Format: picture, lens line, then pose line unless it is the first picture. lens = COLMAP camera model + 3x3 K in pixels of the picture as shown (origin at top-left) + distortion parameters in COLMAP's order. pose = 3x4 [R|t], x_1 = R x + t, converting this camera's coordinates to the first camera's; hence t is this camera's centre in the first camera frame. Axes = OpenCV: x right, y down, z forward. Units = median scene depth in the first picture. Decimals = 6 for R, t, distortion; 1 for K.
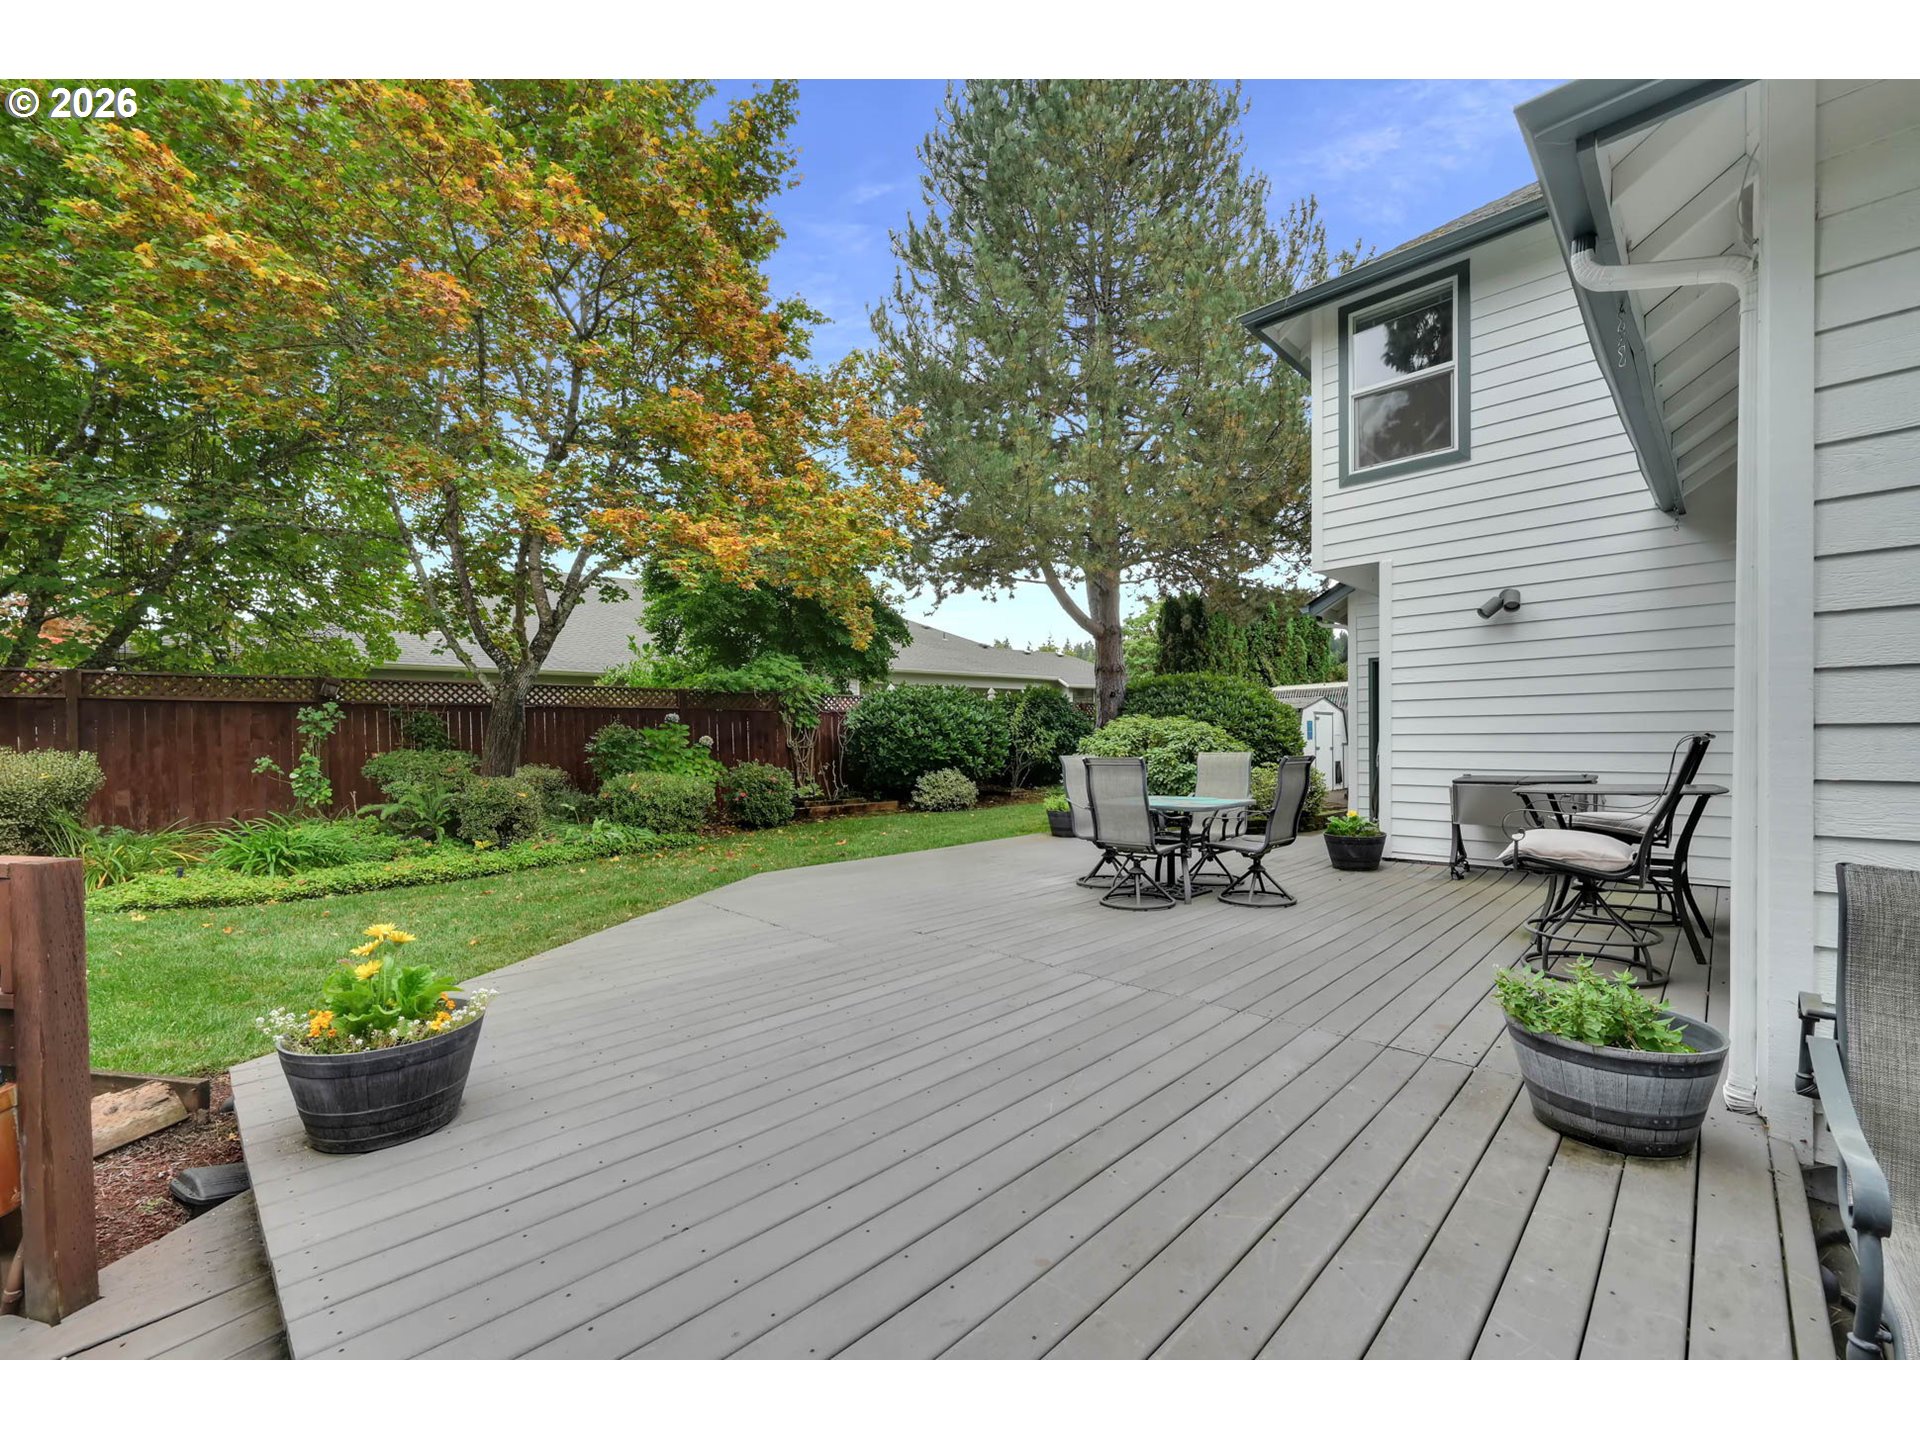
lens RADIAL K [[786.6, 0, 960.4], [0, 786.6, 729.1], [0, 0, 1]] dist [-0.000581, 0.000475]
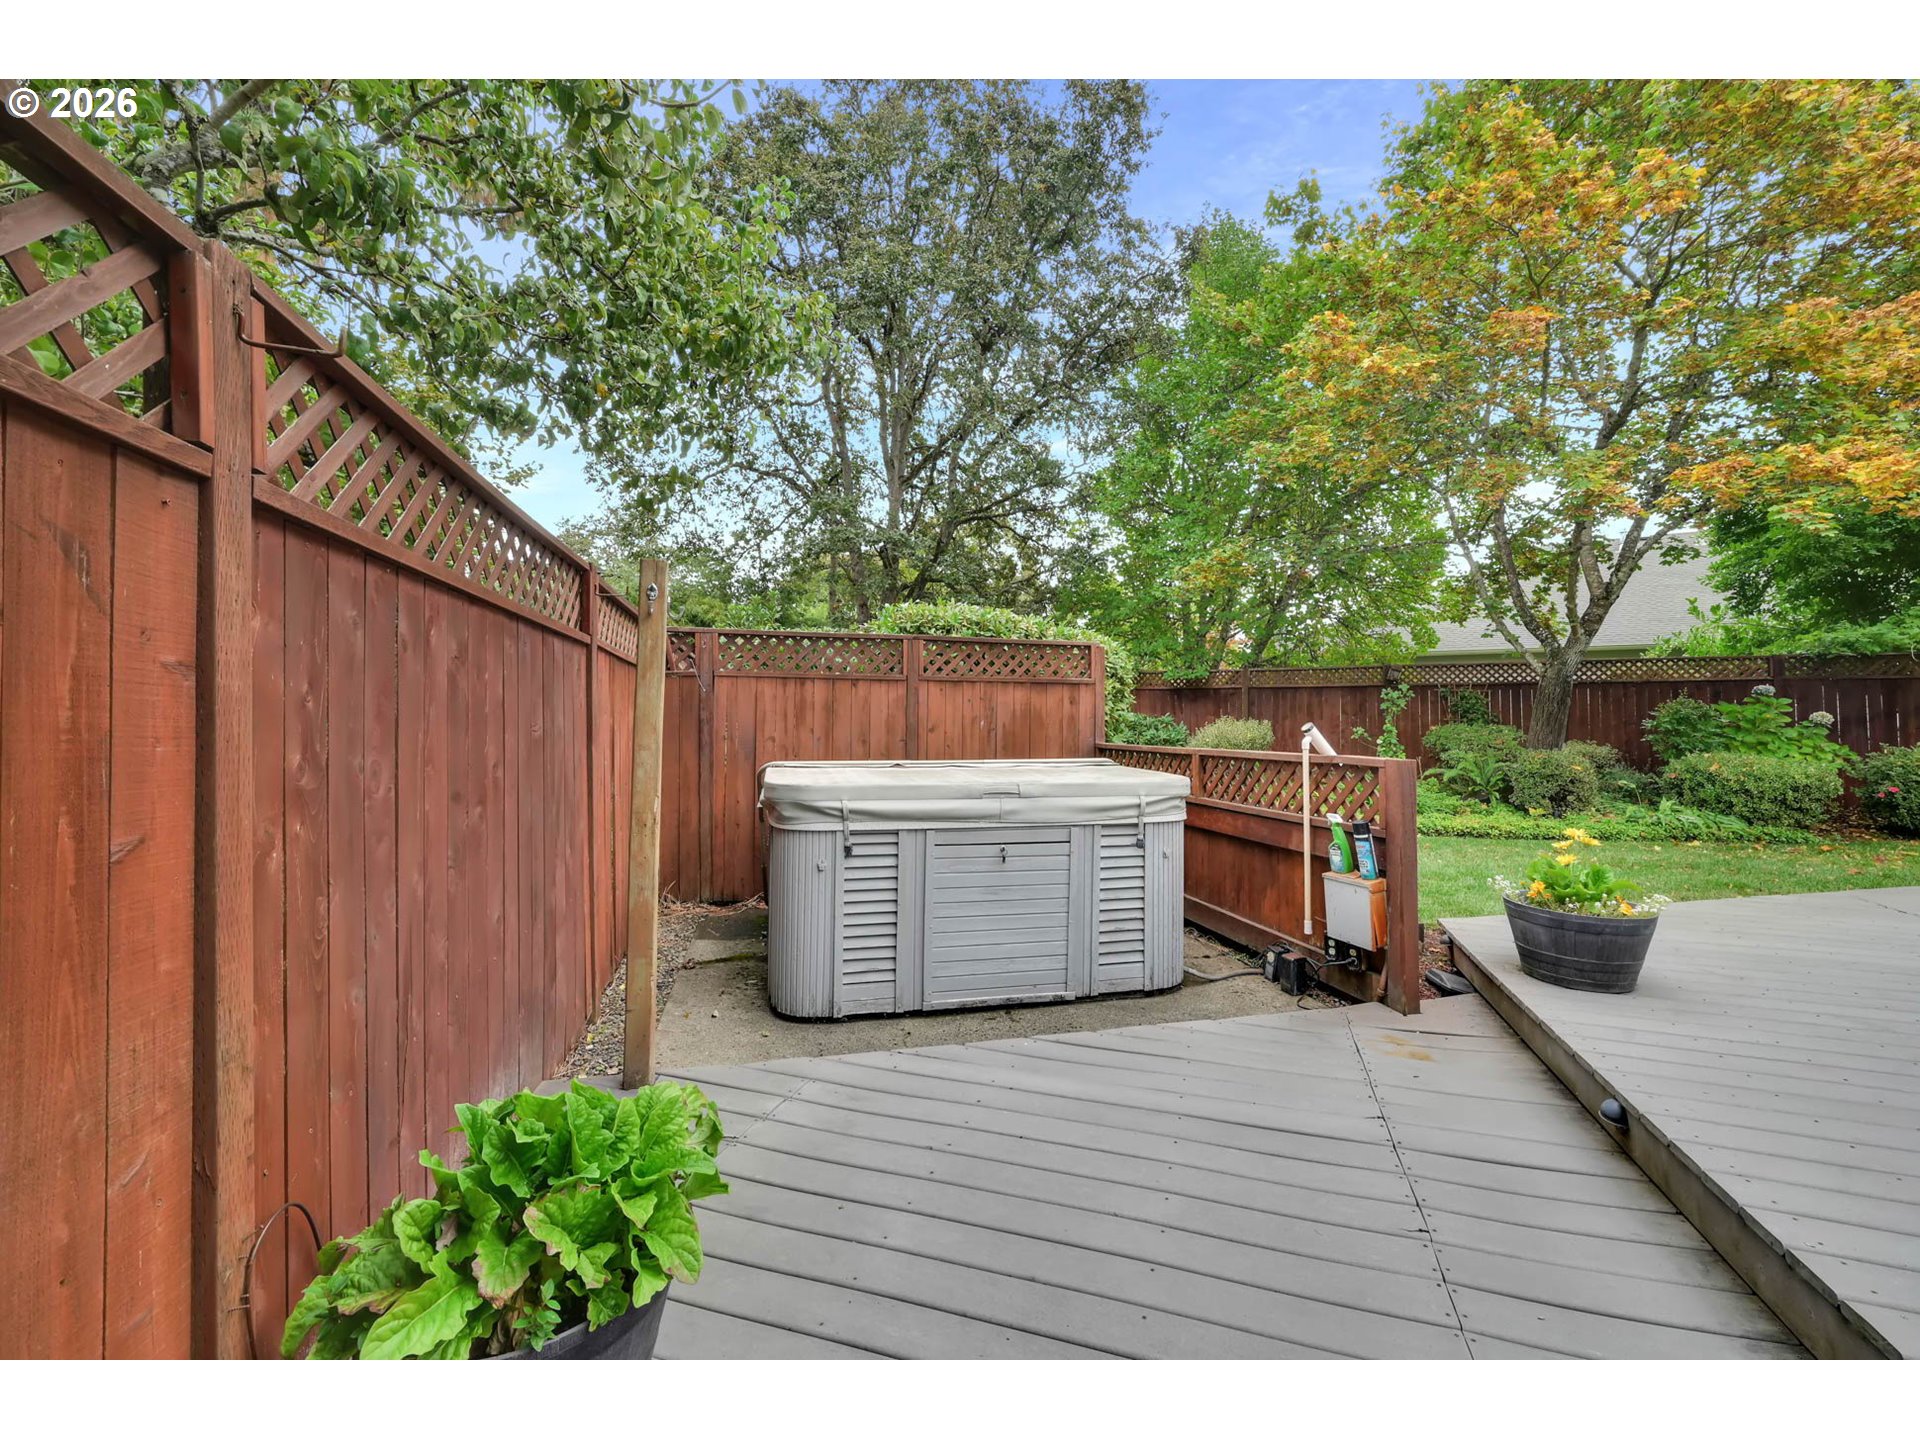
lens RADIAL K [[786.6, 0, 960.2], [0, 786.6, 712.4], [0, 0, 1]] dist [-0.000581, 0.000475]
pose [[0.440253, -0.005830, -0.897855, 0.006580], [0.002775, 0.999983, -0.005133, 0.012907], [0.897870, -0.000231, 0.440261, -0.149275]]
